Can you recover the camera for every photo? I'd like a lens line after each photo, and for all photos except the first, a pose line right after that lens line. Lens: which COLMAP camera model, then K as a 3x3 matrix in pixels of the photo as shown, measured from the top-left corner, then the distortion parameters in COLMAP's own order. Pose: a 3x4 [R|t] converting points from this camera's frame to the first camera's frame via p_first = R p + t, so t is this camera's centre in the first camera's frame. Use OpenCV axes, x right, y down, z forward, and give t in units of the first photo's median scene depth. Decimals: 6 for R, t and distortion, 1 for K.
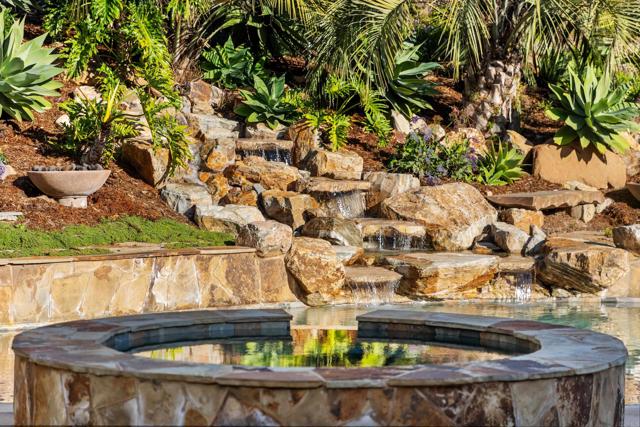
lens RADIAL K [[1799.4, 0, 320.0], [0, 1799.4, 213.1], [0, 0, 1]] dist [0.027080, 0.000000]
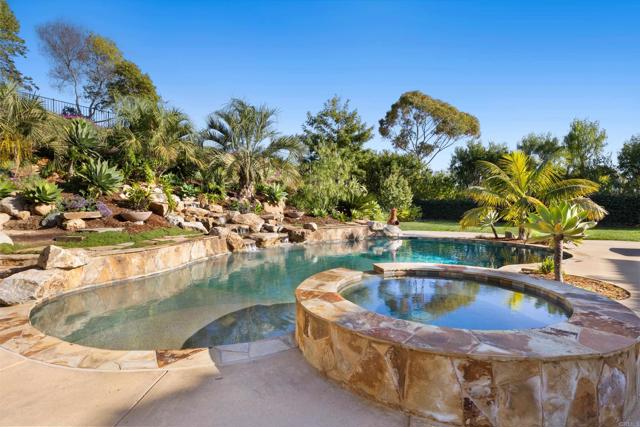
lens RADIAL K [[327.9, 0, 320.5], [0, 327.9, 212.5], [0, 0, 1]] dist [0.000087, 0.000153]
pose [[0.846600, -0.024217, 0.531679, -0.168091], [0.031175, 0.999505, -0.004116, -0.011583], [-0.531316, 0.020060, 0.846936, 0.392858]]
